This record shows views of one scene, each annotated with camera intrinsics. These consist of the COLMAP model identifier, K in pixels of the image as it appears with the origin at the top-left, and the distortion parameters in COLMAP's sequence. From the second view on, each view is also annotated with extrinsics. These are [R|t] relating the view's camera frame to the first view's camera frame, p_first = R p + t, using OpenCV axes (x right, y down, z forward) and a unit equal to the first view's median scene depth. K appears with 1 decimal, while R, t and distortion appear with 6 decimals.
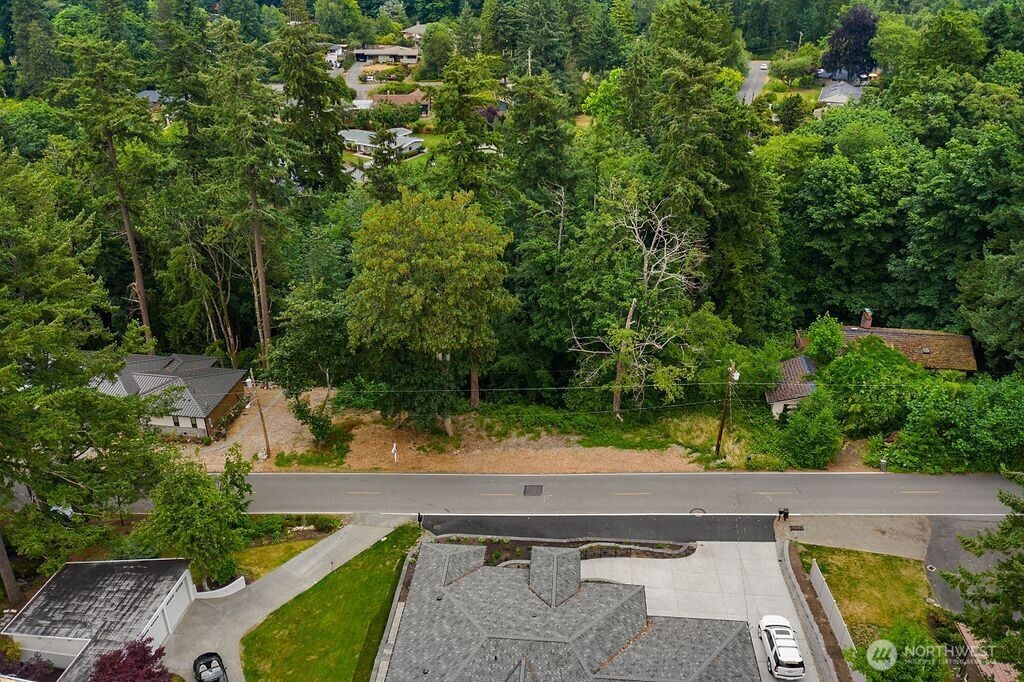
lens RADIAL K [[806.2, 0, 512.0], [0, 806.2, 341.0], [0, 0, 1]] dist [-0.001907, 0.008064]
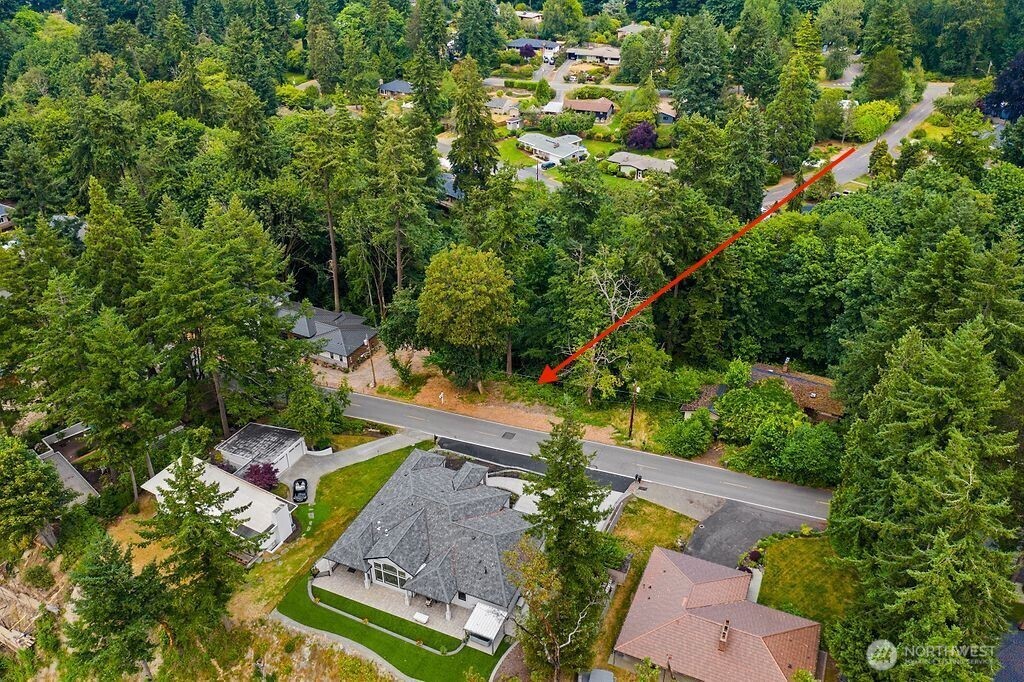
lens RADIAL K [[805.2, 0, 512.0], [0, 805.2, 341.0], [0, 0, 1]] dist [0.012086, 0.005347]
pose [[0.945708, 0.161966, -0.281785, 0.408390], [-0.142263, 0.985804, 0.089173, -0.134172], [0.292227, -0.044244, 0.955325, -0.490348]]
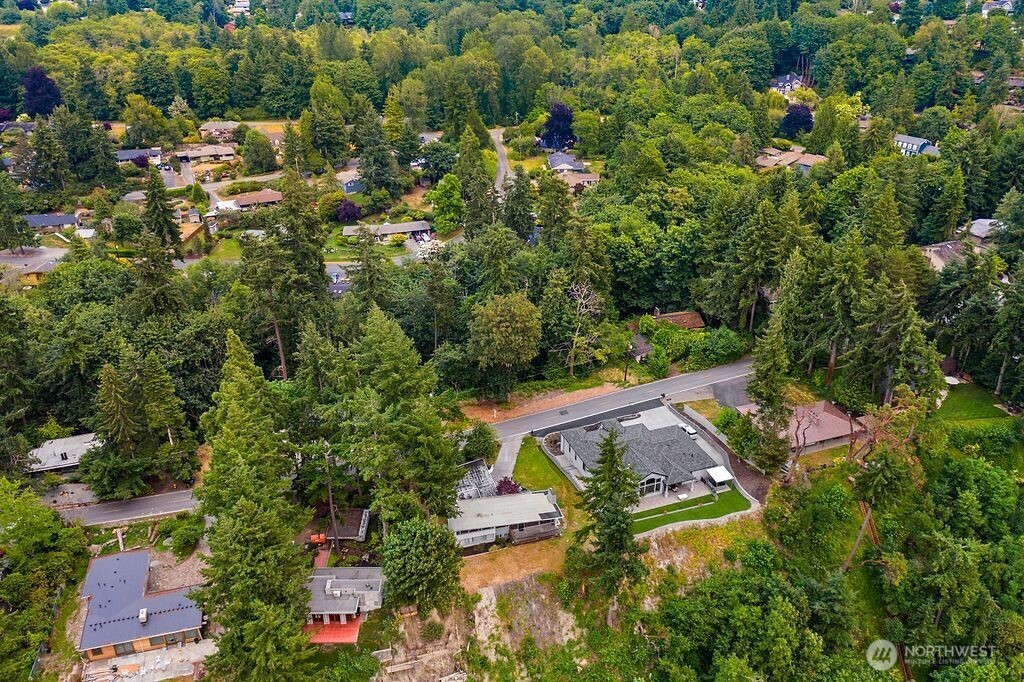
lens RADIAL K [[806.2, 0, 512.0], [0, 806.2, 341.0], [0, 0, 1]] dist [-0.001907, 0.008064]
pose [[0.906305, -0.192683, 0.376143, -0.827220], [0.193239, 0.980467, 0.036652, -0.115154], [-0.375858, 0.039468, 0.925836, -0.964593]]
